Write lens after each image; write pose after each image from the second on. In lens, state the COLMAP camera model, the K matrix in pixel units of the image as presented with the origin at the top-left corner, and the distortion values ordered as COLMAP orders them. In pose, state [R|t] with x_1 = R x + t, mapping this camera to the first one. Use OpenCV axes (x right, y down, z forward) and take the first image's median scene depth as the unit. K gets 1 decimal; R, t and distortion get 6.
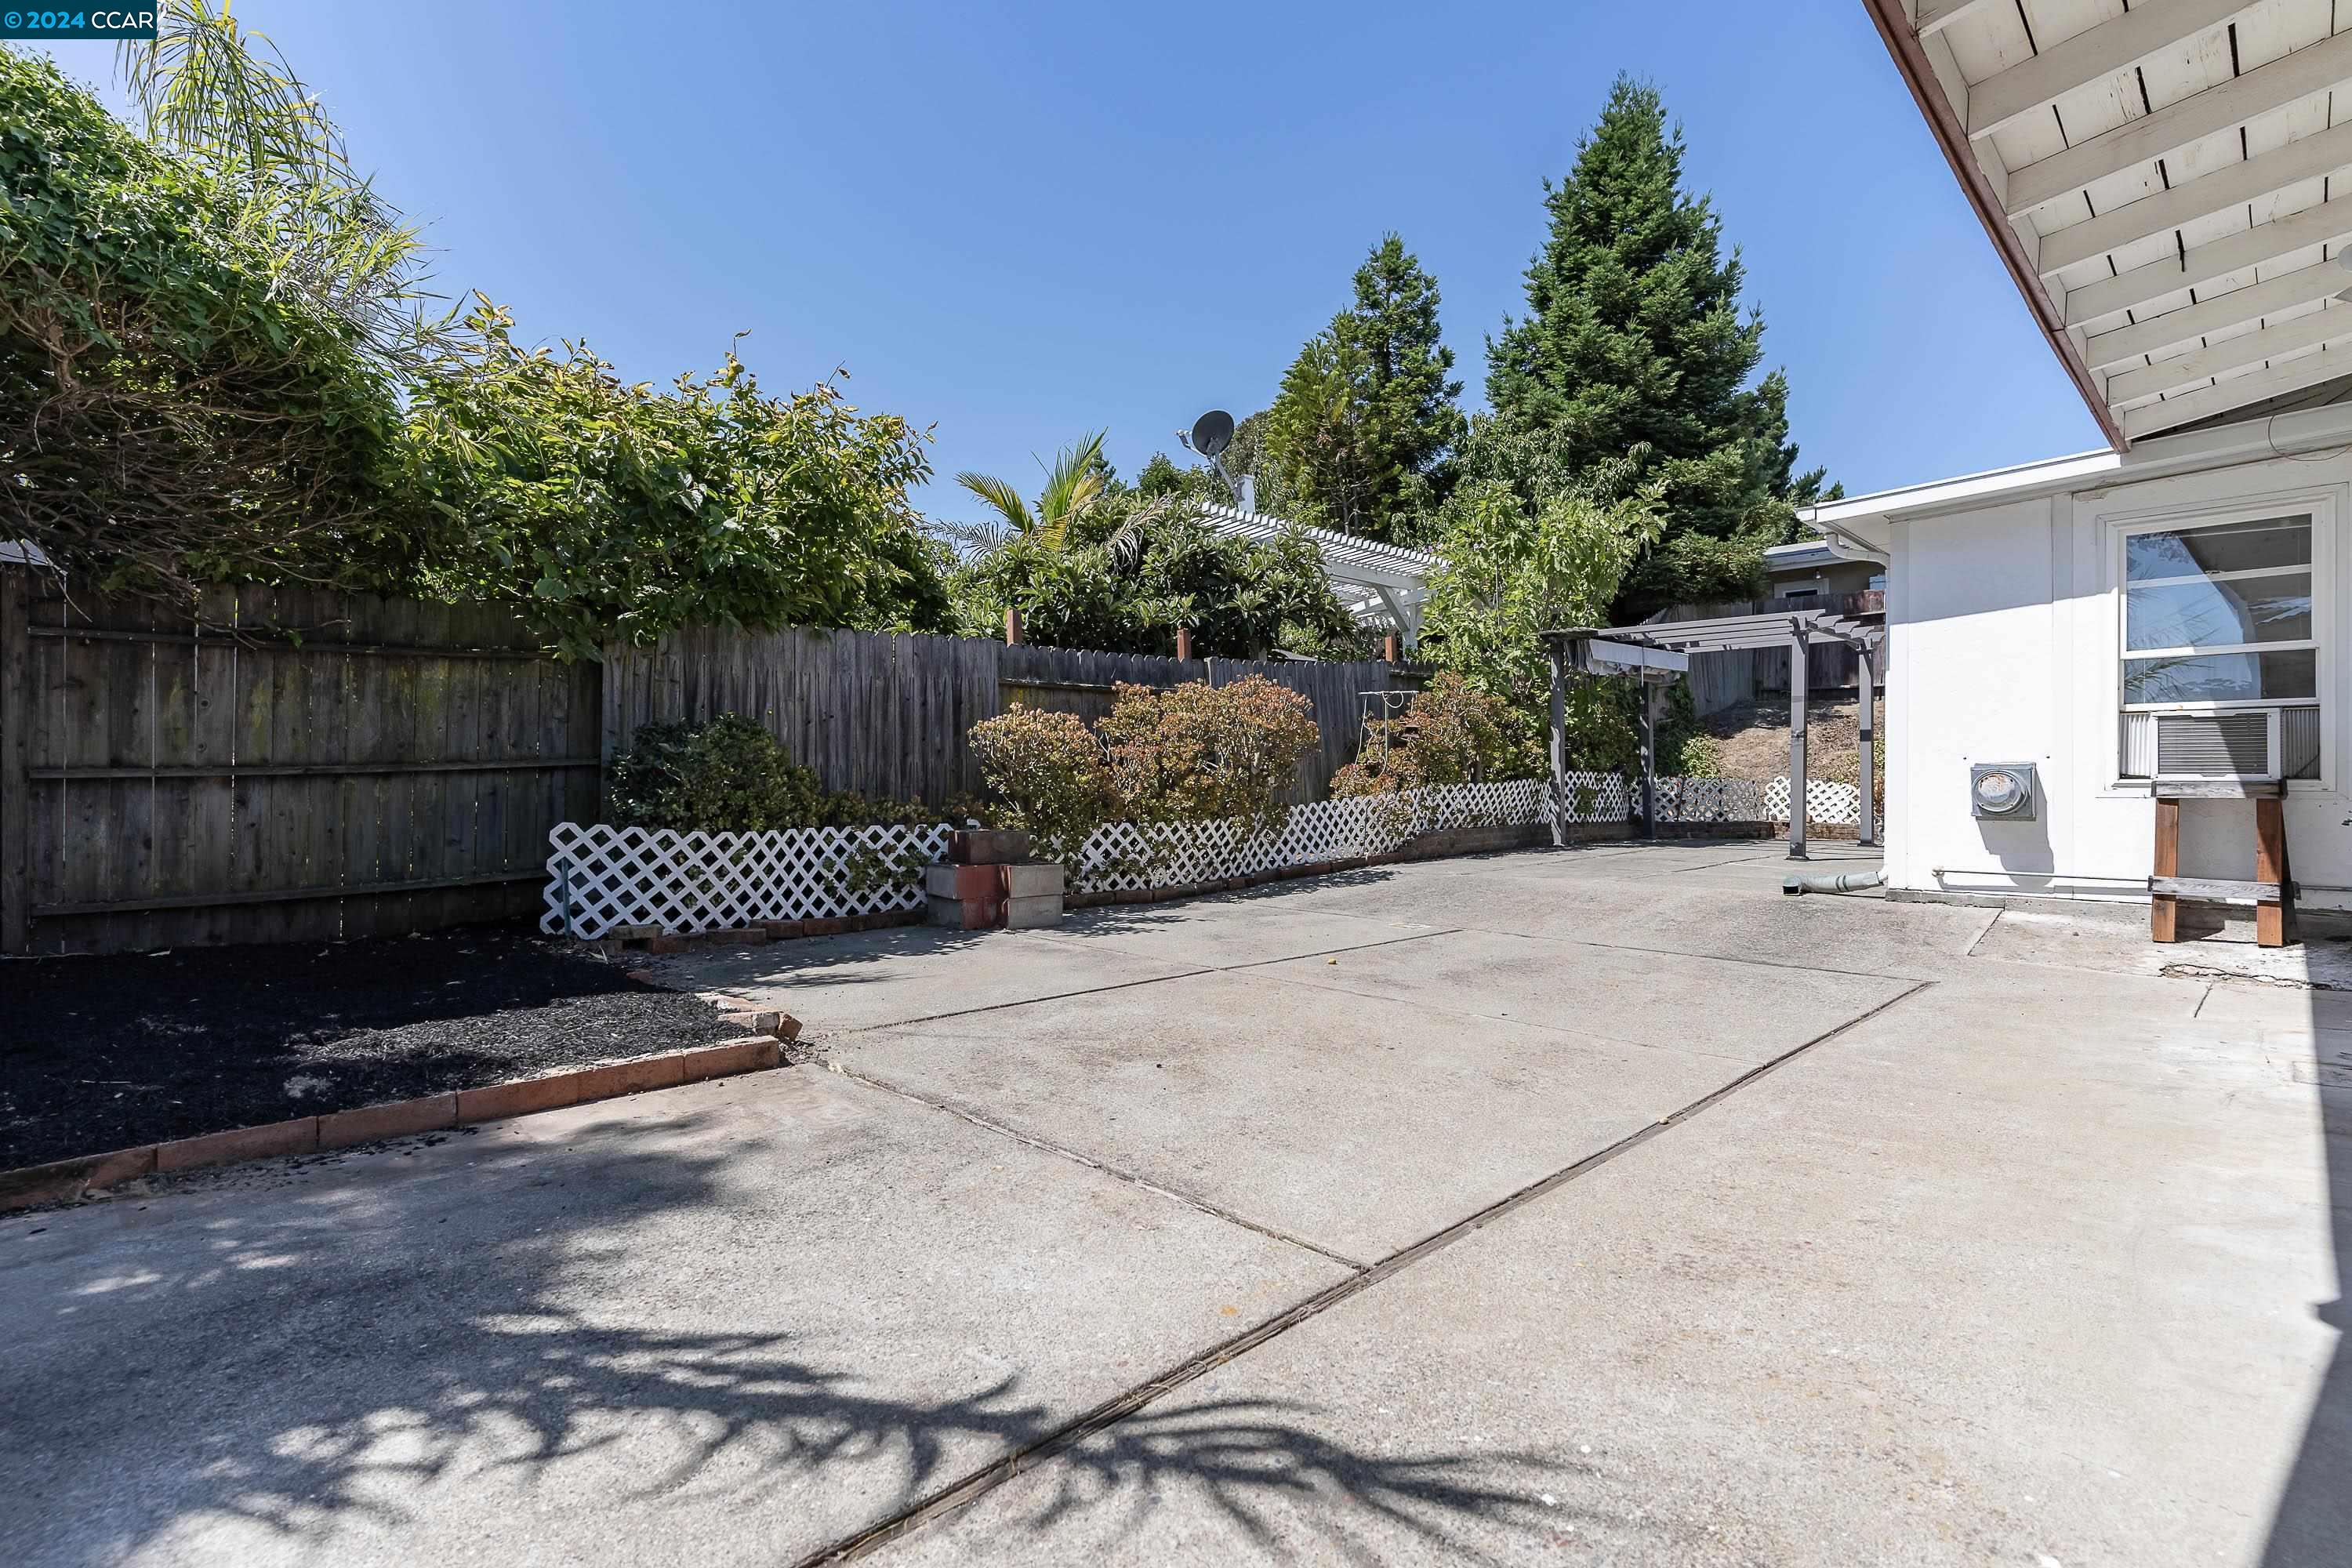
lens RADIAL K [[1105.7, 0, 1168.5], [0, 1105.7, 782.6], [0, 0, 1]] dist [0.001063, 0.000157]
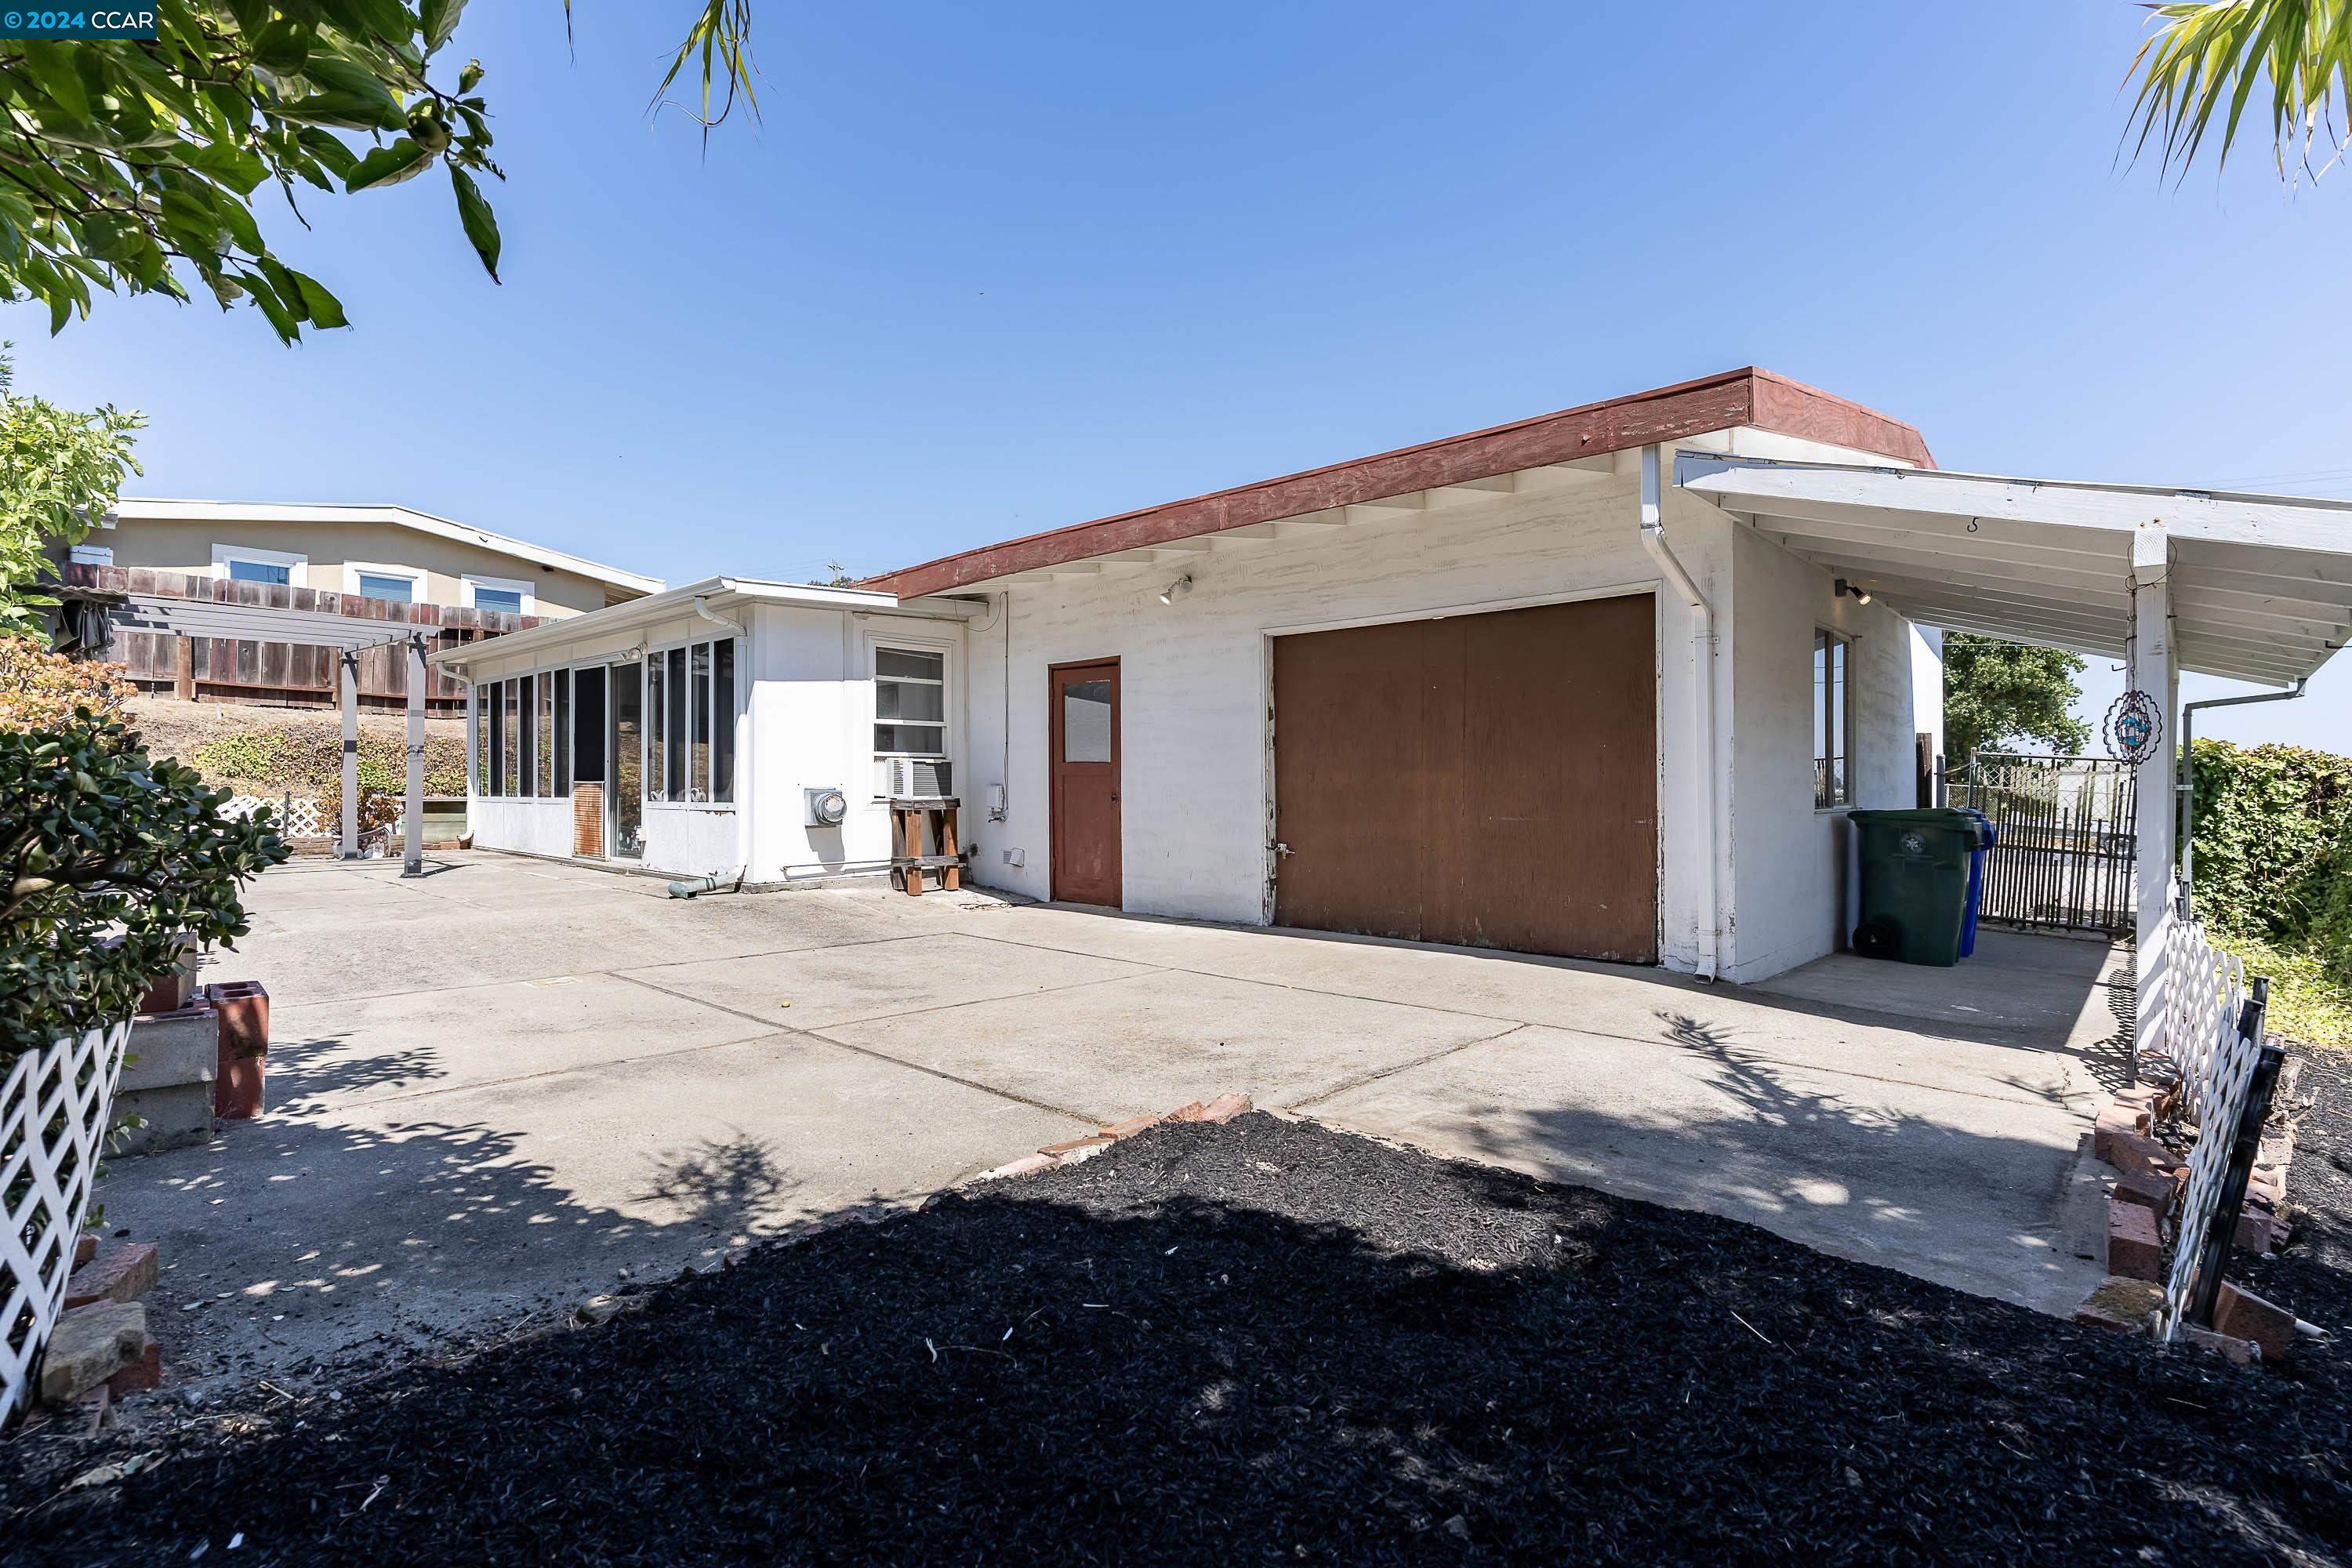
lens RADIAL K [[1122.1, 0, 1167.4], [0, 1122.1, 786.7], [0, 0, 1]] dist [-0.000824, 0.000123]
pose [[-0.058519, -0.008272, 0.998252, -0.409146], [-0.002688, 0.999963, 0.008128, -0.018060], [-0.998283, -0.002208, -0.058539, 0.352584]]
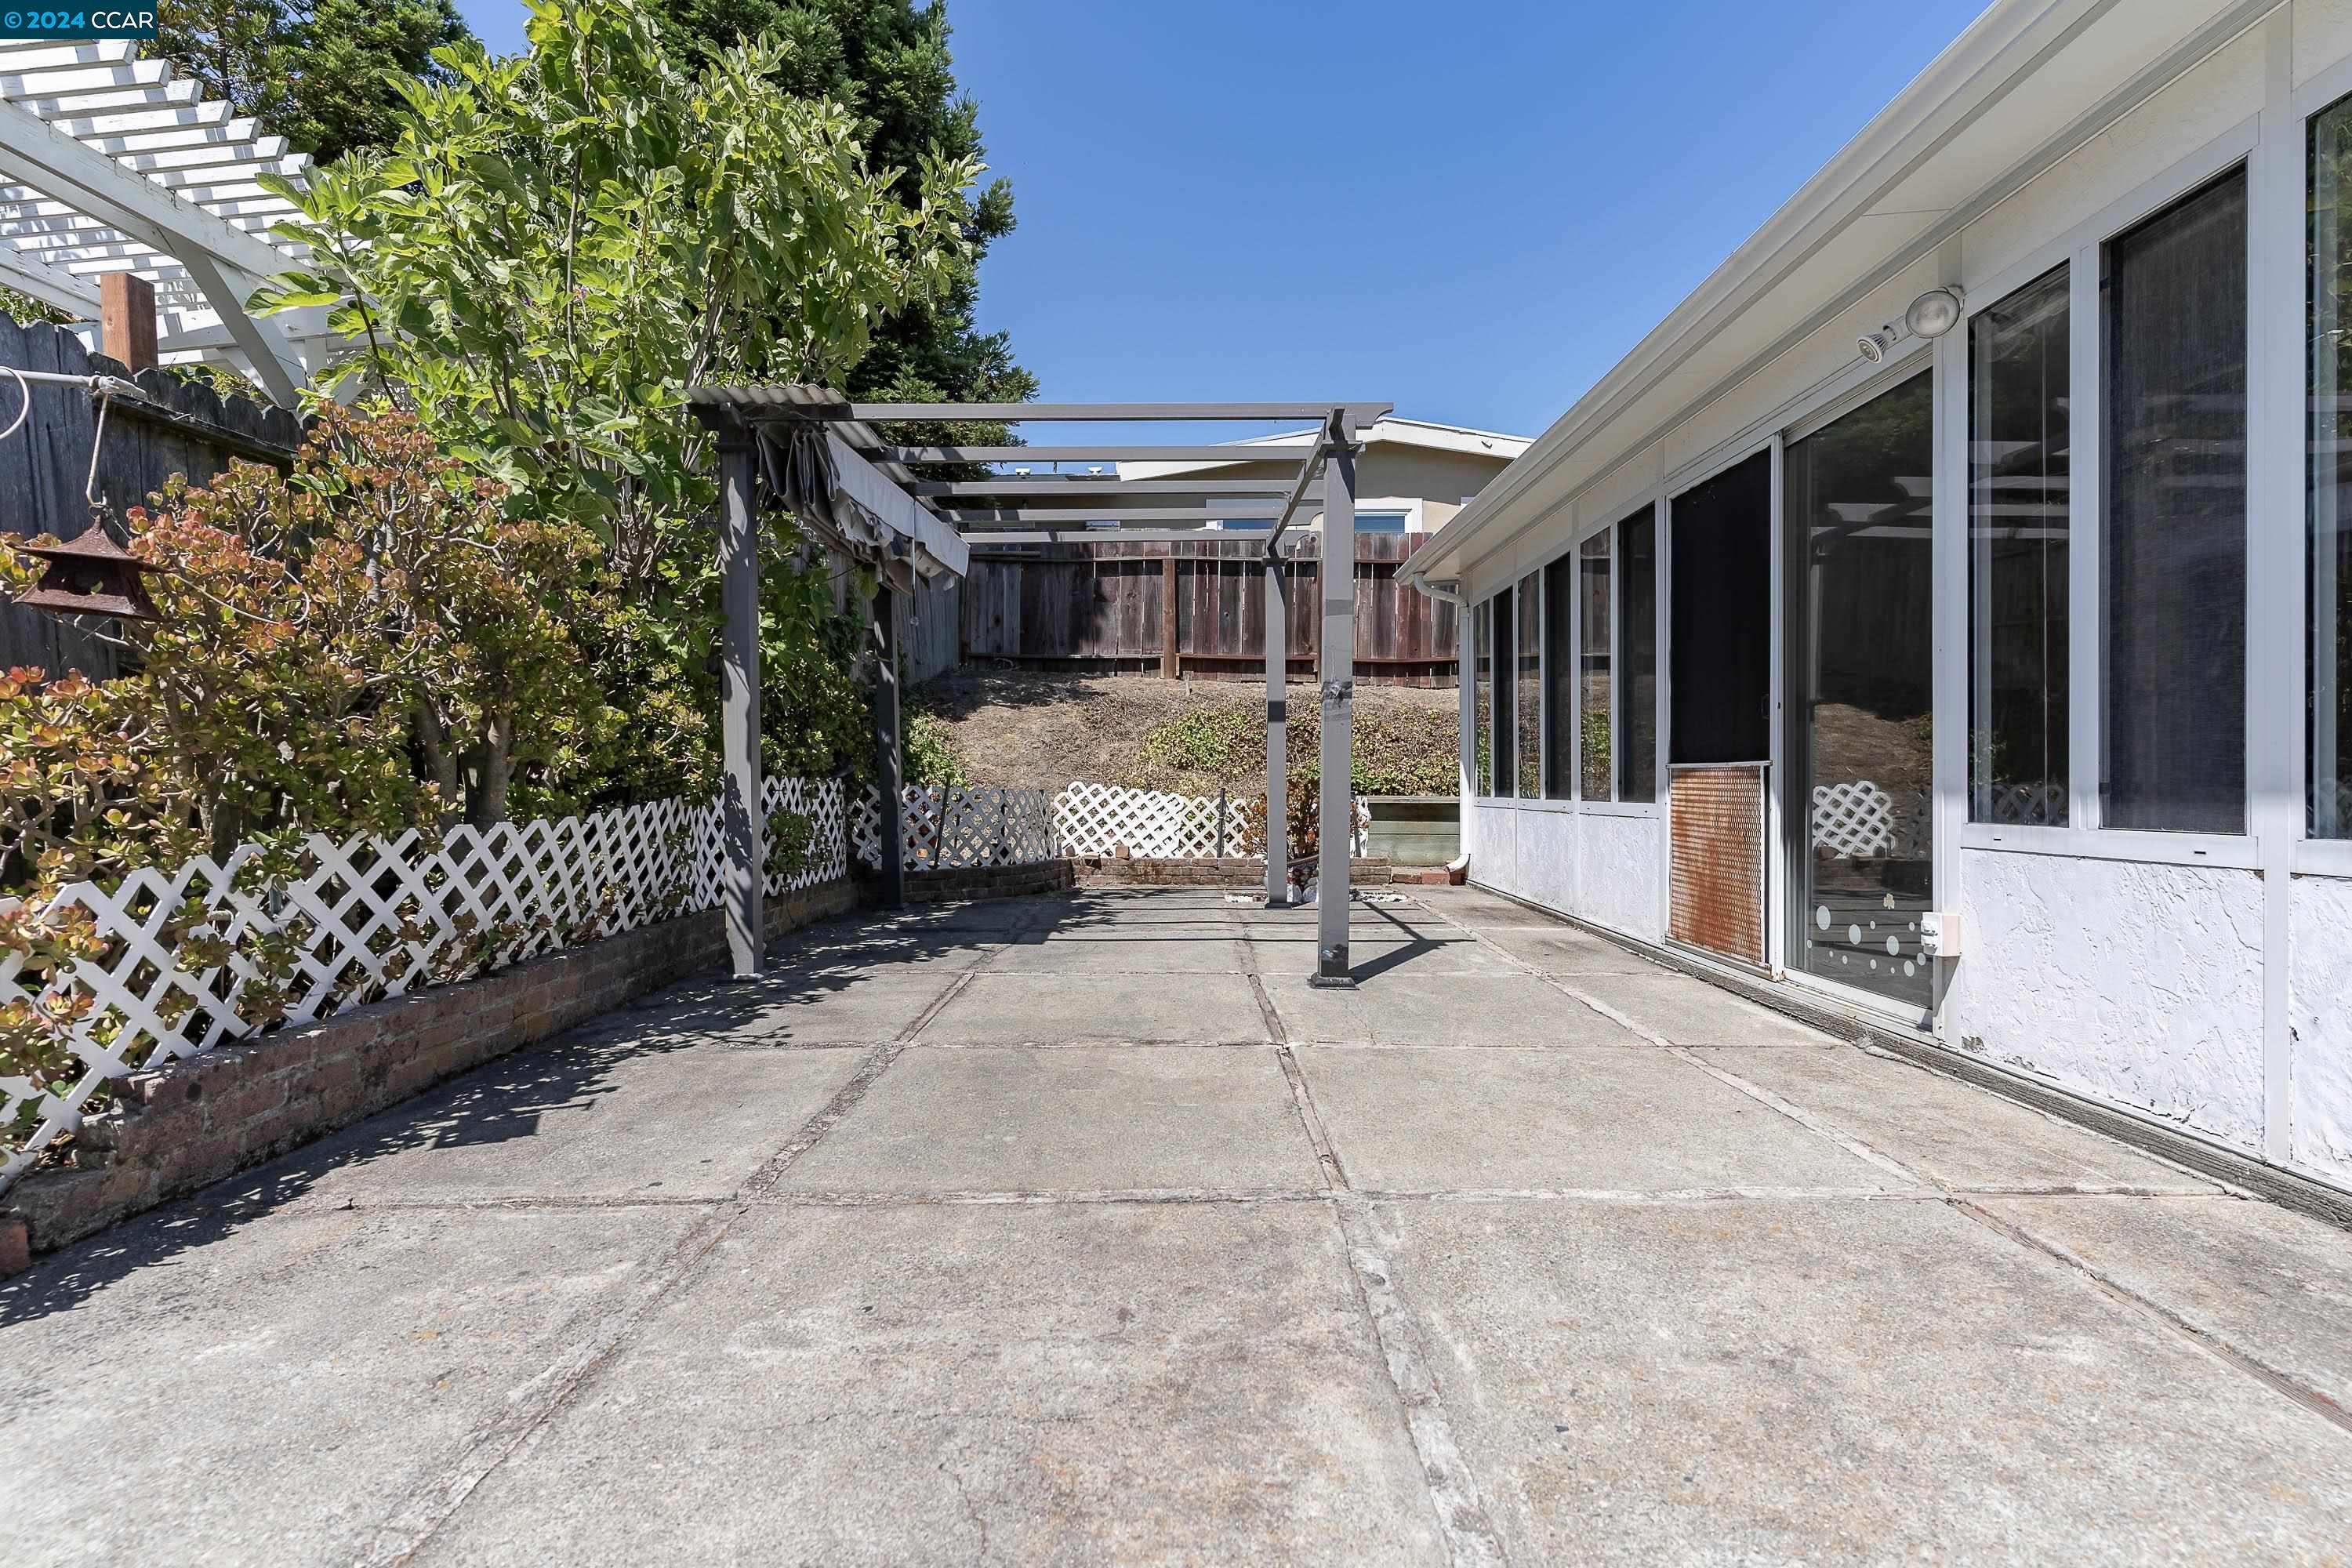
lens RADIAL K [[1105.7, 0, 1168.5], [0, 1105.7, 782.6], [0, 0, 1]] dist [0.001063, 0.000157]
pose [[0.699091, -0.008383, 0.714984, 0.195510], [0.006694, 0.999964, 0.005178, -0.009782], [-0.715001, 0.001166, 0.699122, 0.668482]]
